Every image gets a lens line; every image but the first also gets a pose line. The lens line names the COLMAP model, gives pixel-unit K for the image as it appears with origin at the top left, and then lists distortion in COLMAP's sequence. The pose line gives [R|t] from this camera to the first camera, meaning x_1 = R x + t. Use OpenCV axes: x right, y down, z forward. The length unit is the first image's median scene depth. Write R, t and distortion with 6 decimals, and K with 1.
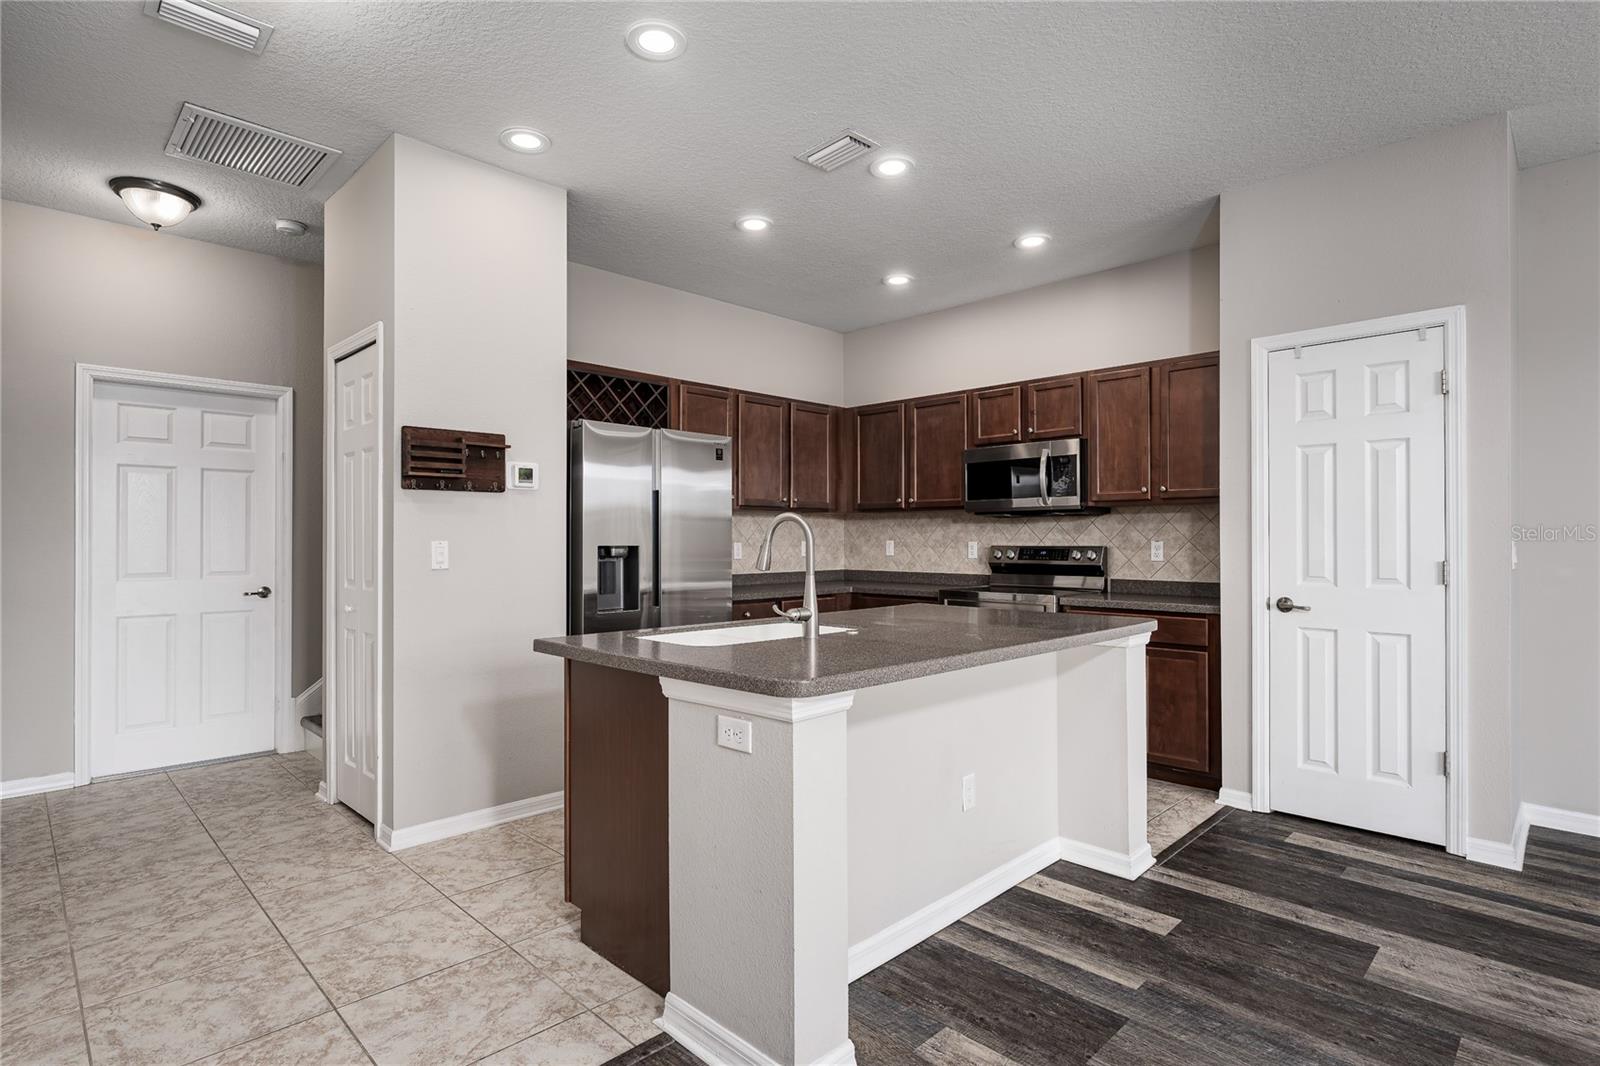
lens RADIAL K [[807.0, 0, 819.3], [0, 807.0, 540.1], [0, 0, 1]] dist [-0.003516, 0.001717]
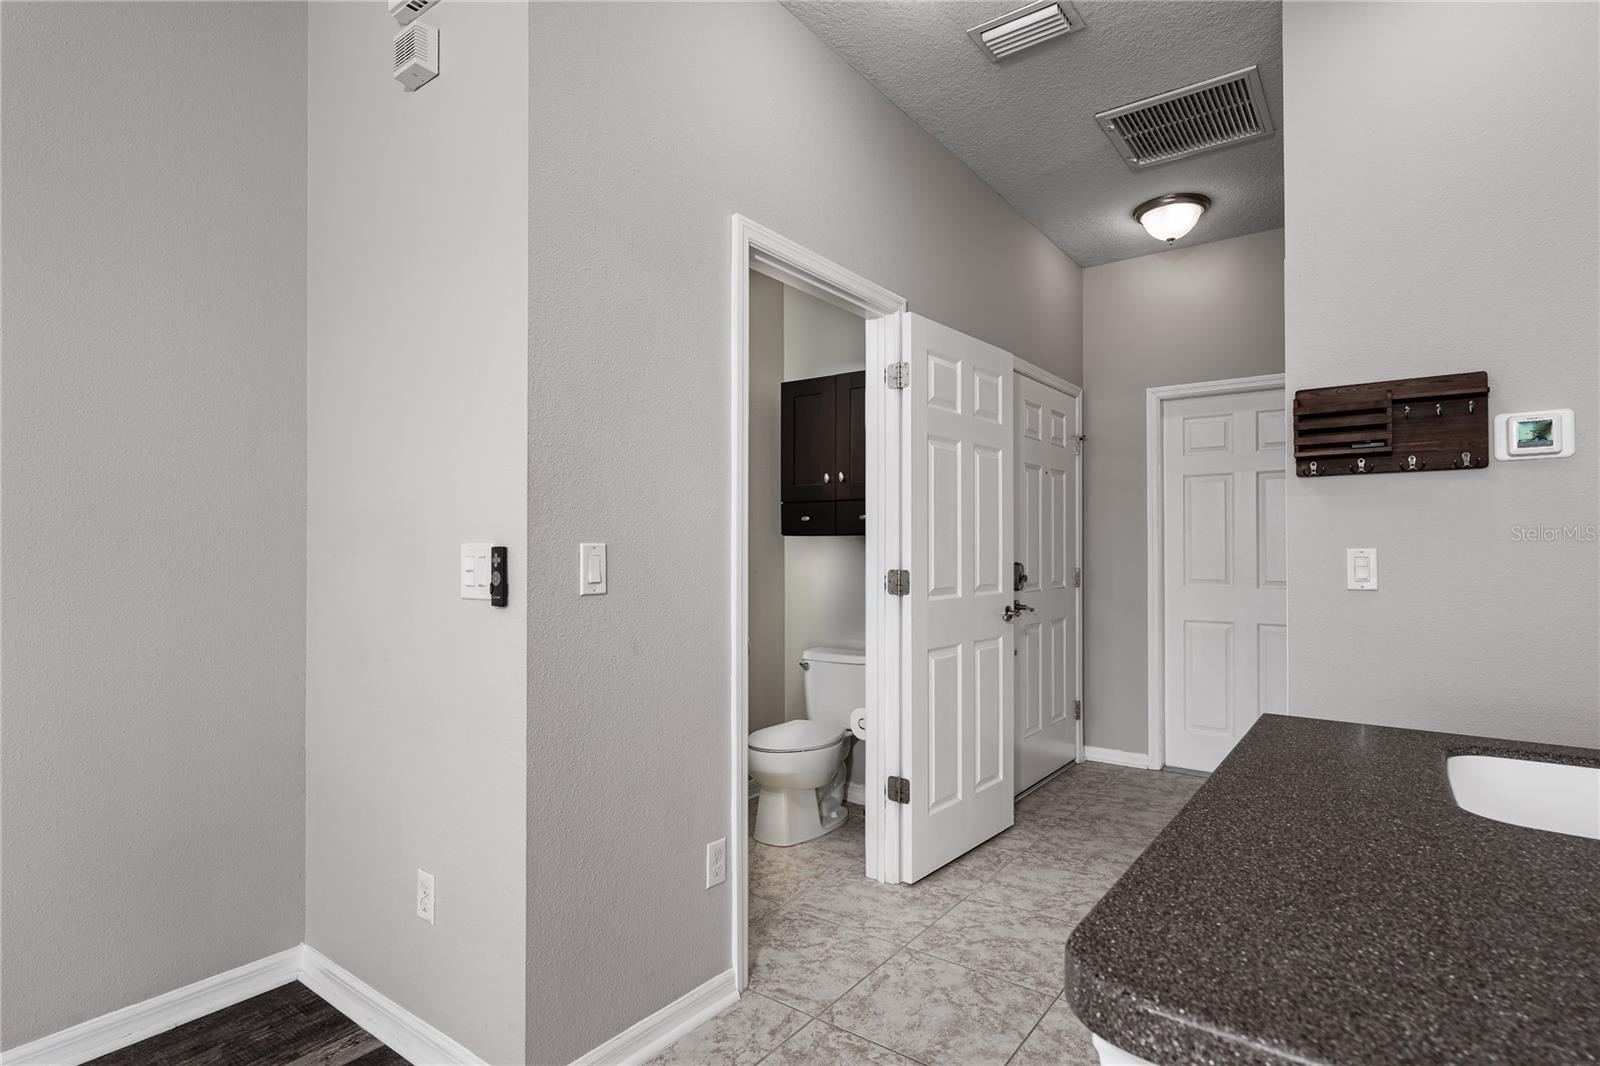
lens RADIAL K [[807.0, 0, 774.1], [0, 807.0, 544.7], [0, 0, 1]] dist [-0.003516, 0.001717]
pose [[0.124350, -0.003583, -0.992232, 0.141840], [-0.000757, 0.999993, -0.003706, 0.001068], [0.992238, 0.001212, 0.124347, 0.414159]]
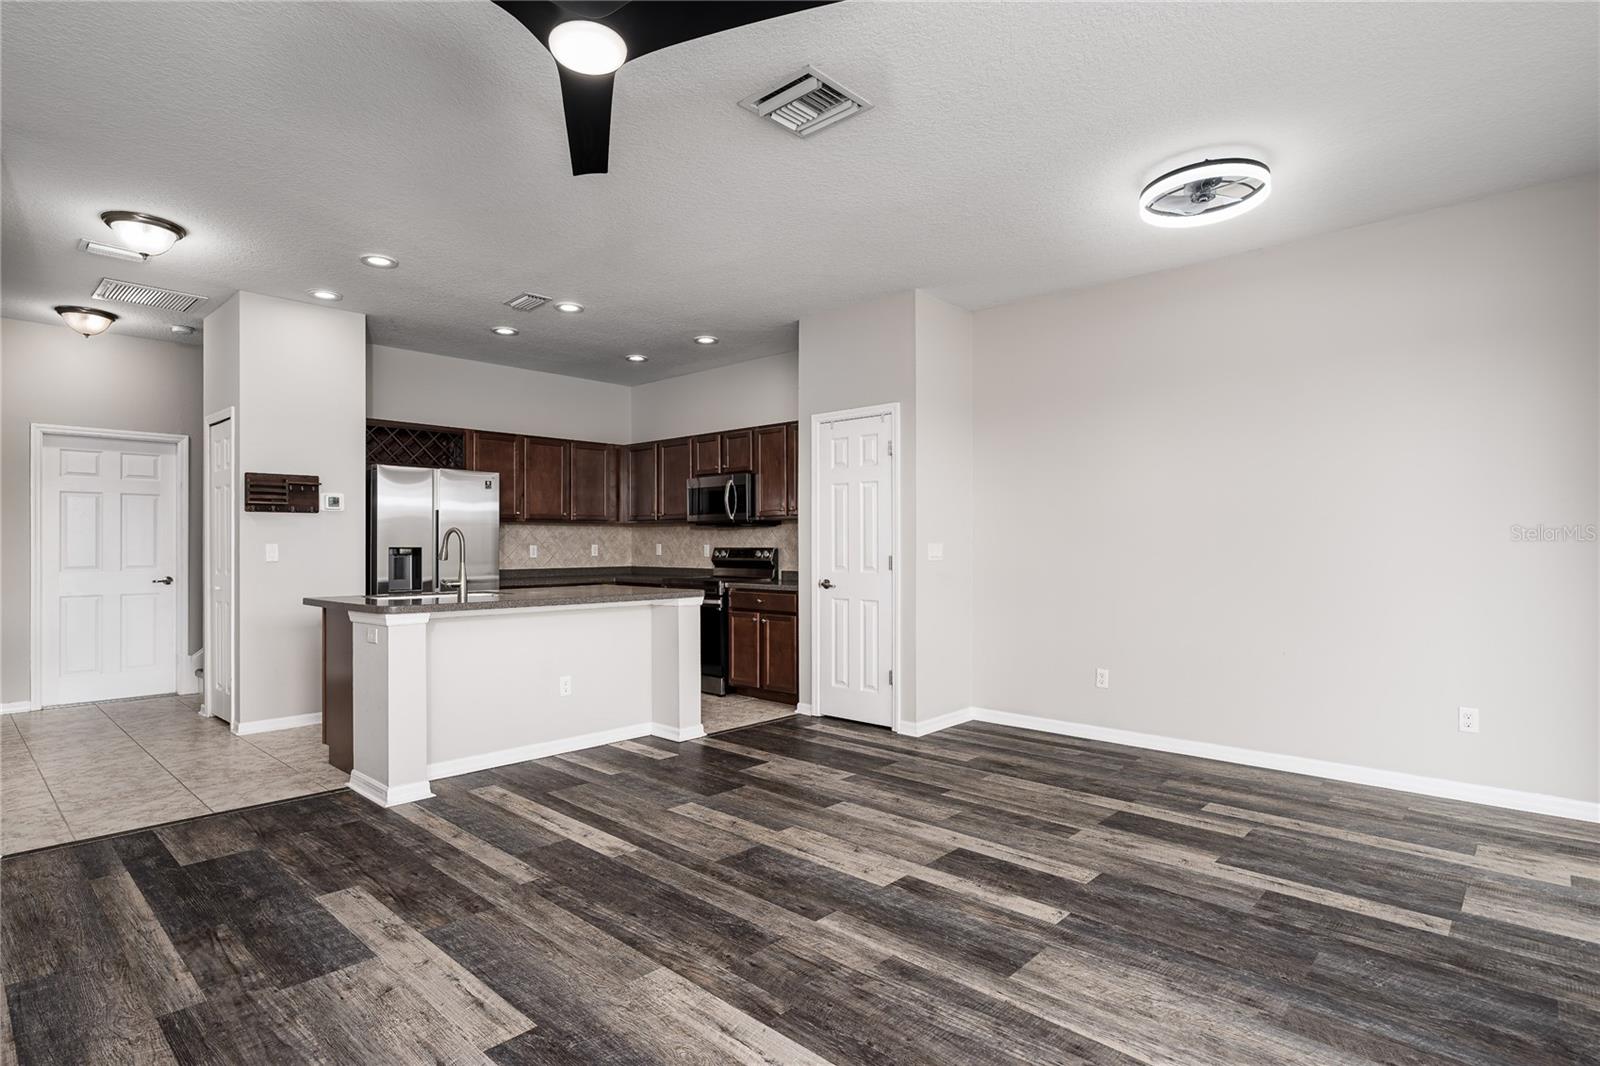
lens RADIAL K [[807.0, 0, 815.1], [0, 807.0, 548.8], [0, 0, 1]] dist [-0.003516, 0.001717]
pose [[0.999136, -0.000852, 0.041547, 0.521823], [0.000672, 0.999990, 0.004348, 0.004576], [-0.041551, -0.004316, 0.999127, -0.618815]]
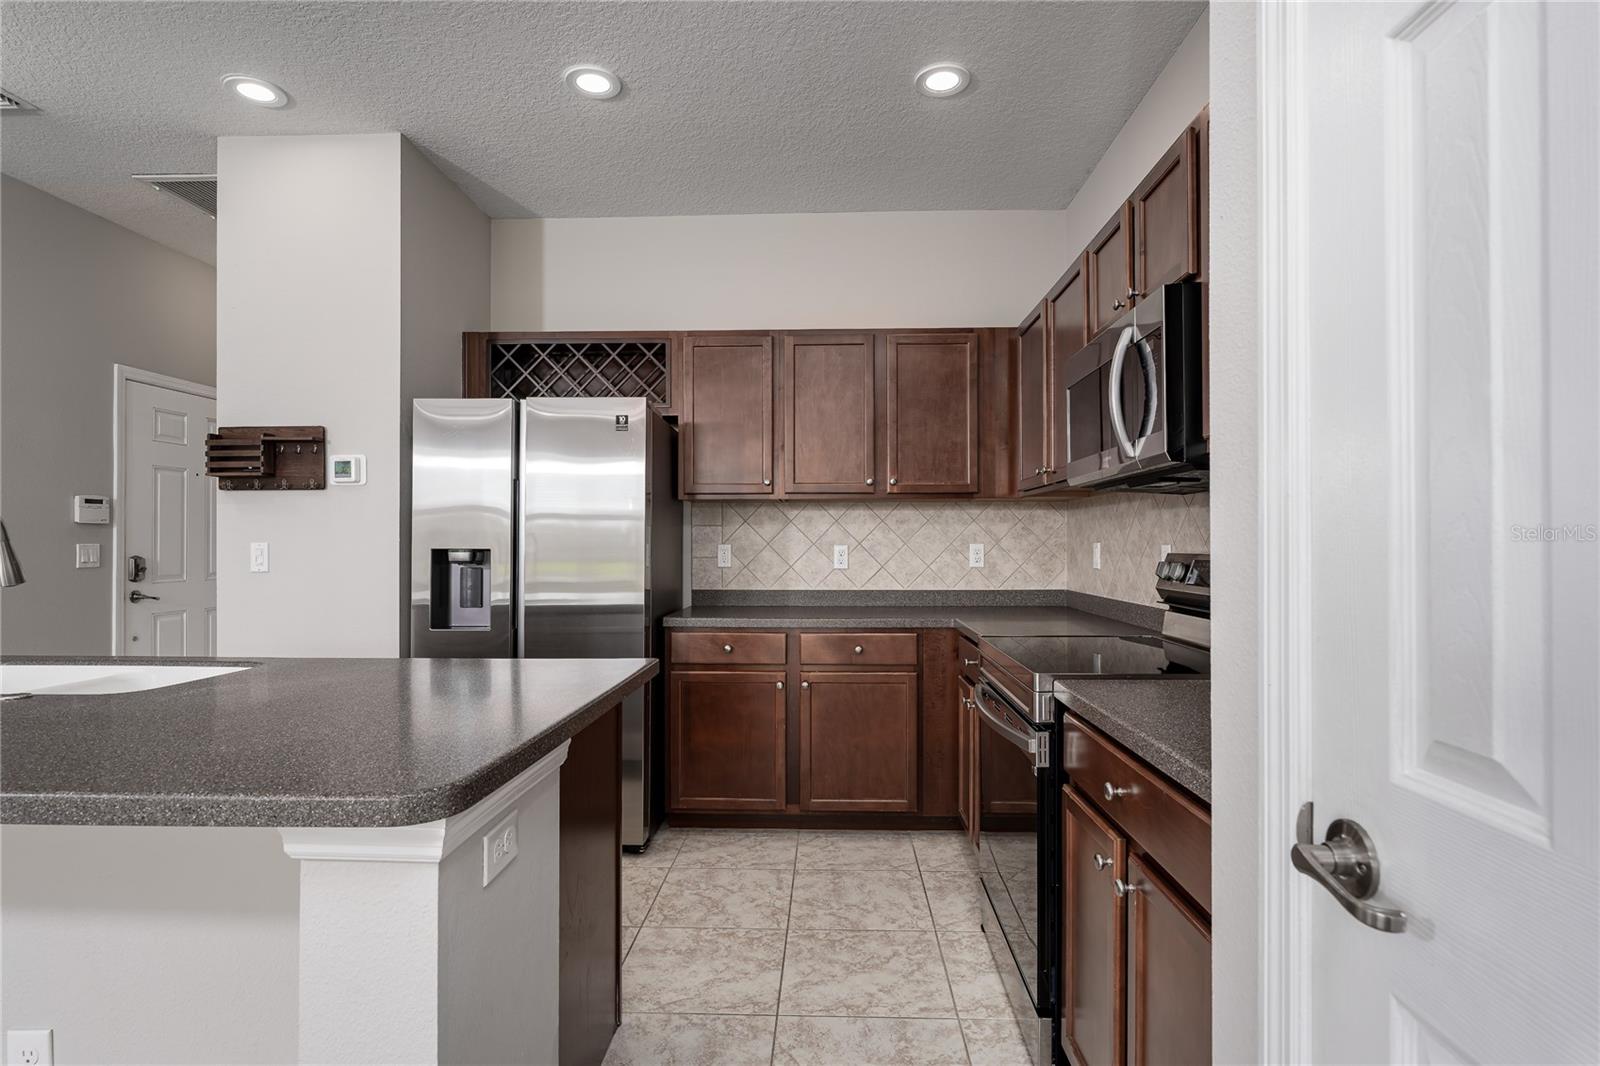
lens RADIAL K [[807.0, 0, 800.0], [0, 807.0, 545.4], [0, 0, 1]] dist [-0.003516, 0.001717]
pose [[0.673971, 0.000779, -0.738757, 0.665506], [-0.000124, 1.000000, 0.000942, 0.003338], [0.738757, -0.000543, 0.673971, 0.812660]]
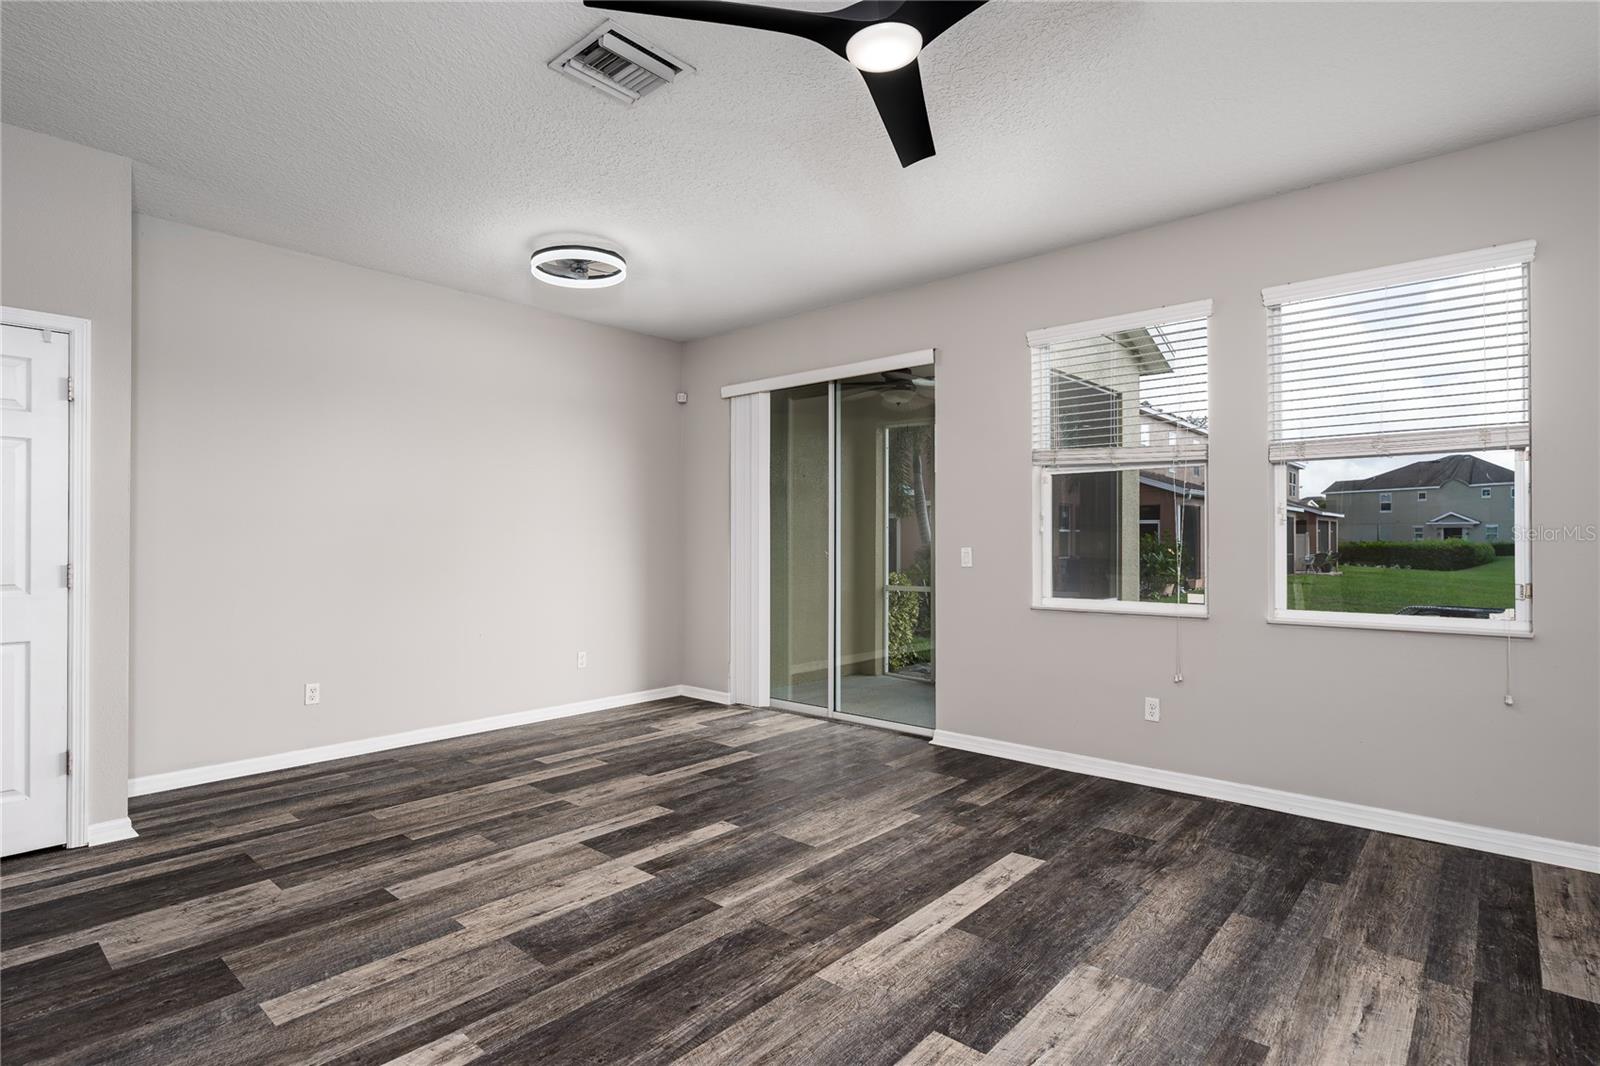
lens RADIAL K [[807.0, 0, 772.0], [0, 807.0, 562.9], [0, 0, 1]] dist [-0.003516, 0.001717]
pose [[-0.034093, -0.027115, 0.999051, -0.247258], [0.000569, 0.999631, 0.027150, -0.003262], [-0.999419, 0.001494, -0.034065, 0.127918]]
